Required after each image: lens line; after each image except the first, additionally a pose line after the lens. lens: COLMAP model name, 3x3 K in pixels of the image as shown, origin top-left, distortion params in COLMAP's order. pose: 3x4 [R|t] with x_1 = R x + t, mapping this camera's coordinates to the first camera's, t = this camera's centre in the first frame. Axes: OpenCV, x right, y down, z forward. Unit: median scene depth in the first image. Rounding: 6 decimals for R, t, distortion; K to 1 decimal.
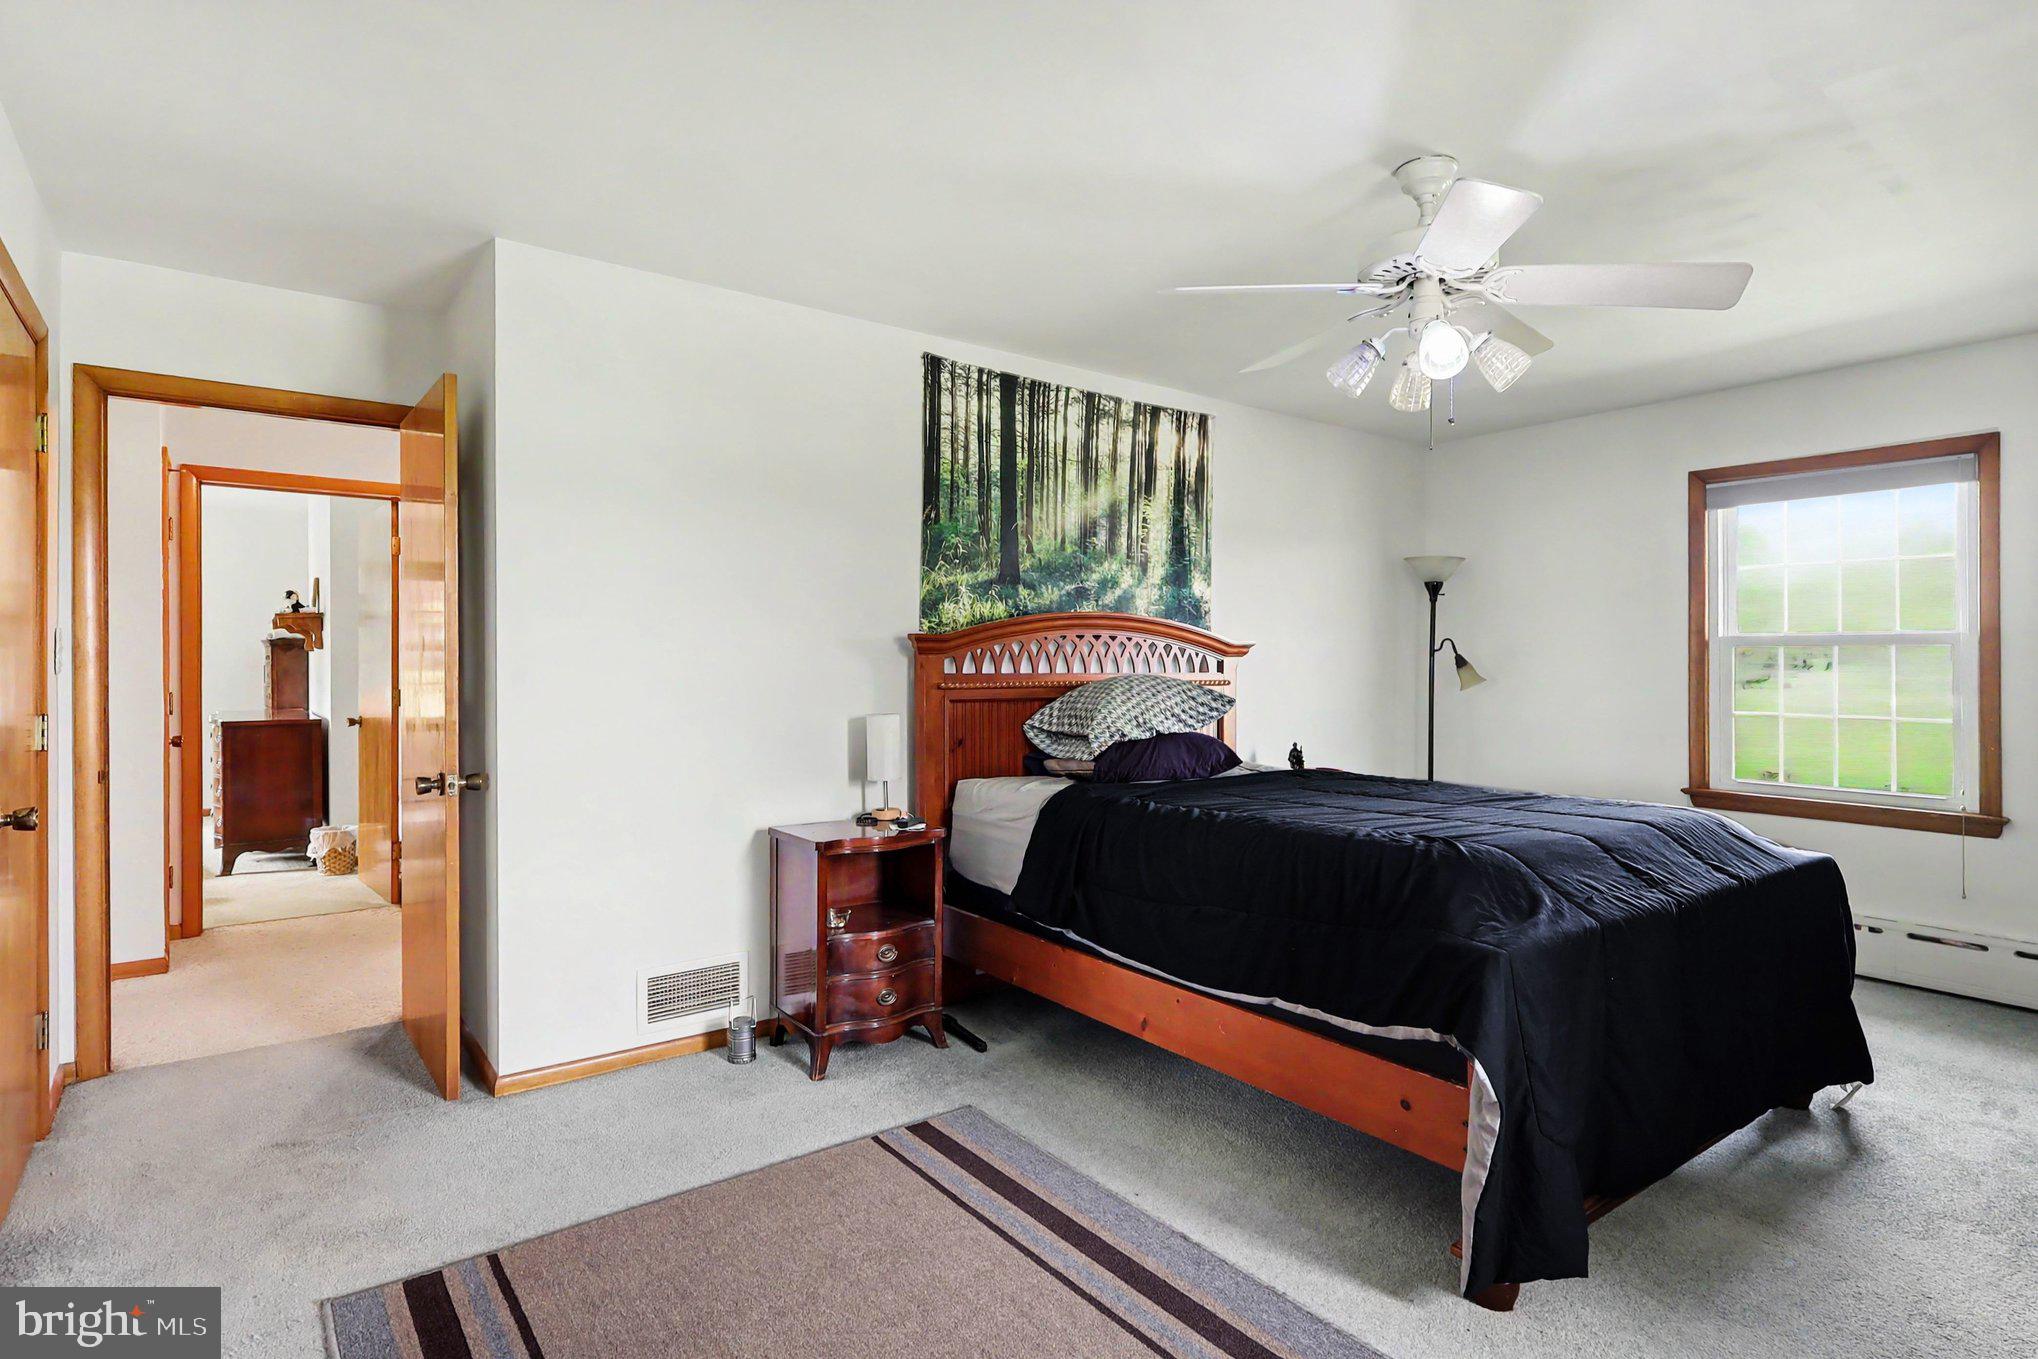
lens RADIAL K [[1059.3, 0, 1019.0], [0, 1059.3, 667.8], [0, 0, 1]] dist [0.002551, 0.000526]
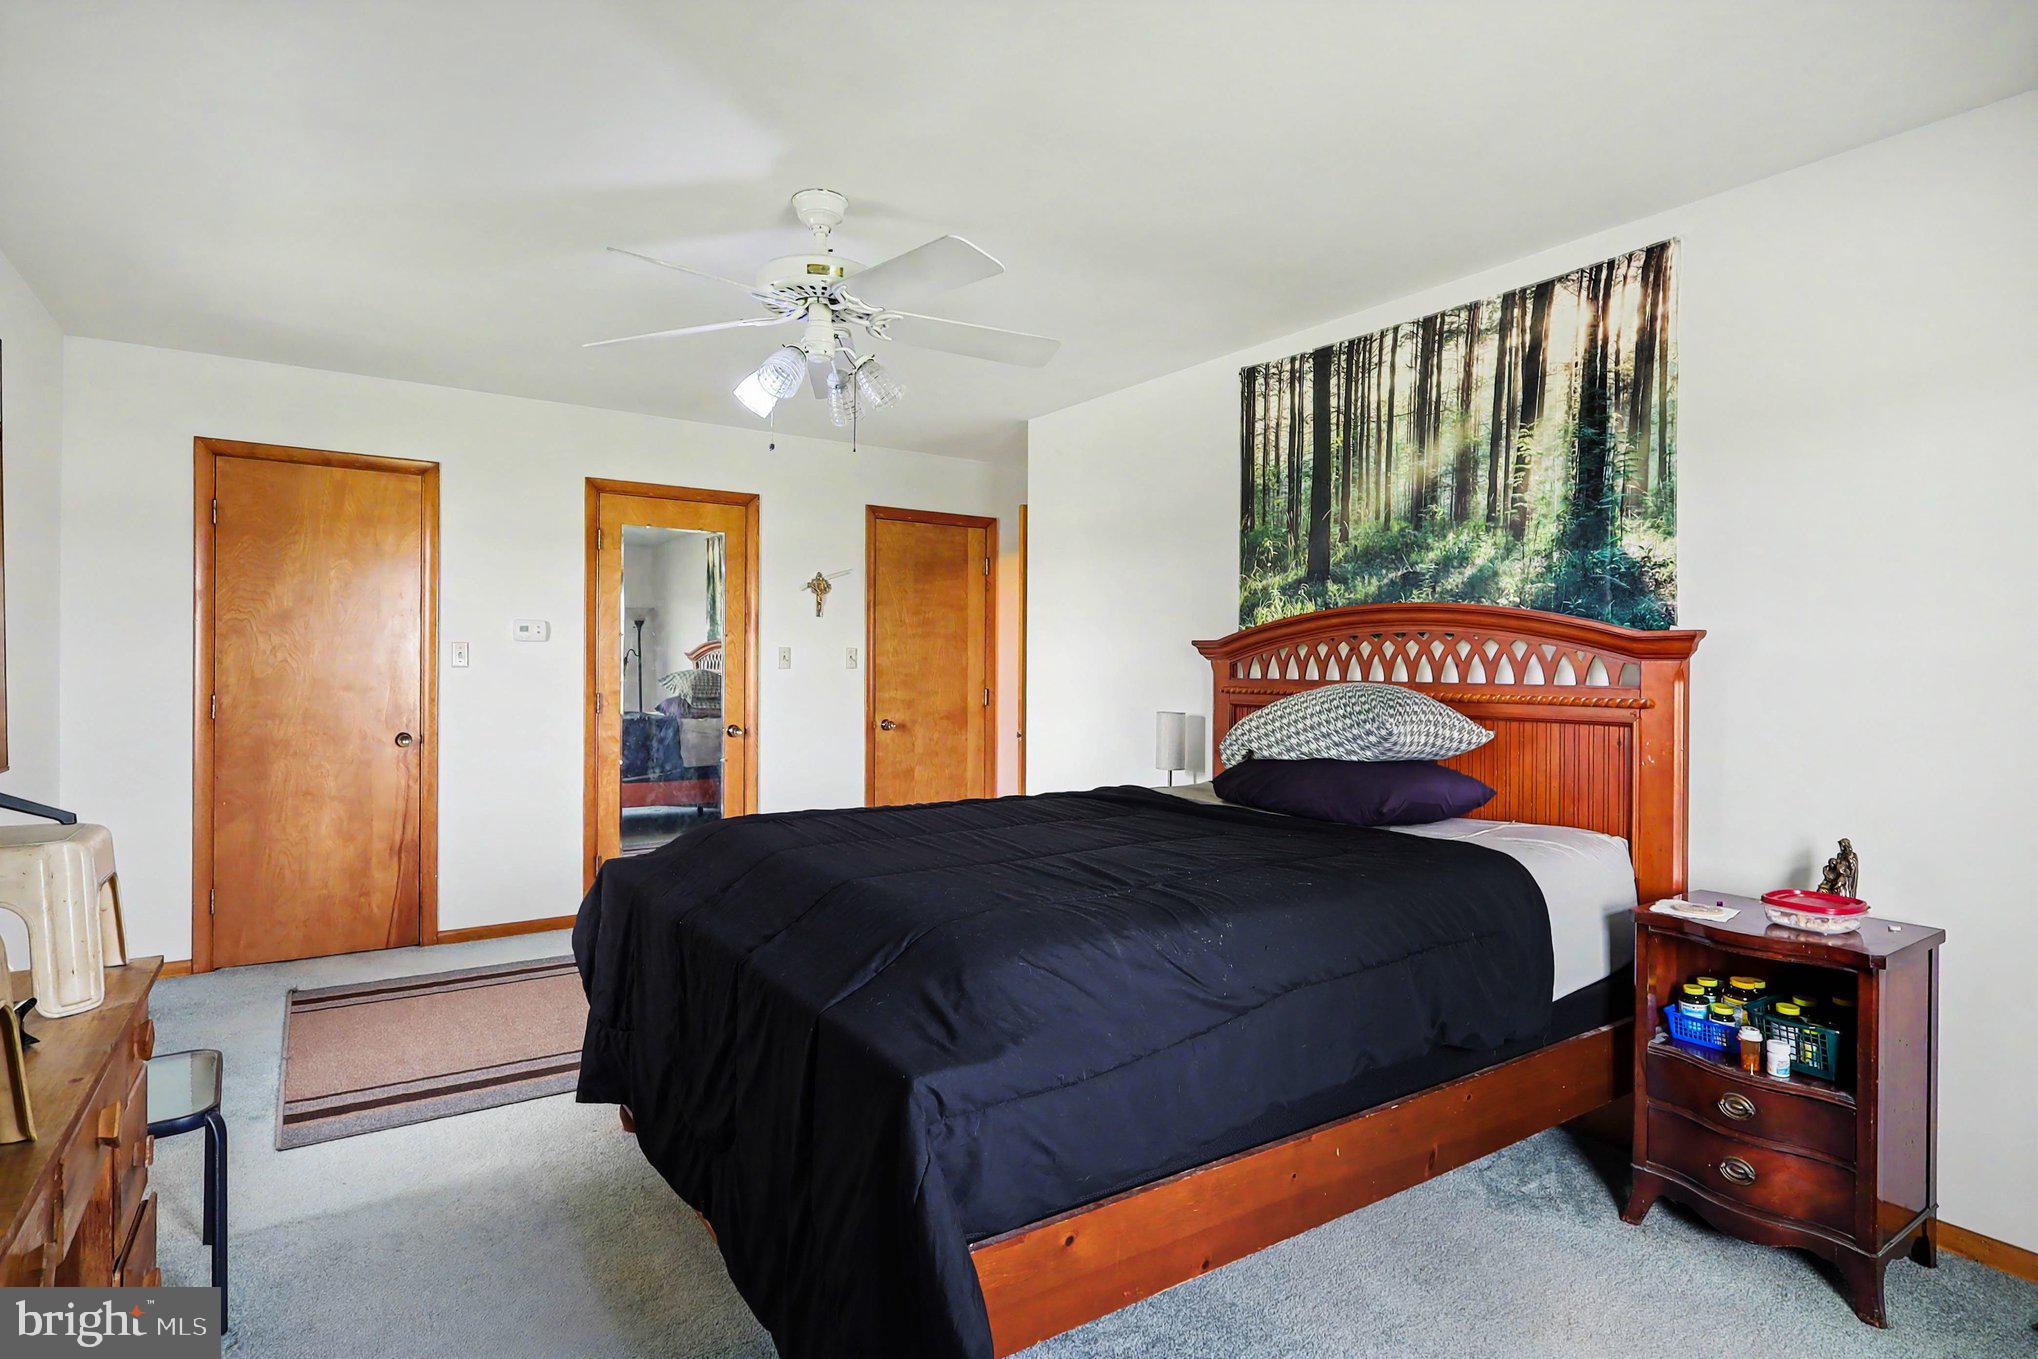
lens RADIAL K [[1059.3, 0, 1020.4], [0, 1059.3, 677.5], [0, 0, 1]] dist [0.002551, 0.000526]
pose [[-0.059017, 0.012264, -0.998182, 0.884226], [-0.009087, 0.999877, 0.012822, -0.005373], [0.998216, 0.009827, -0.058898, 0.776309]]
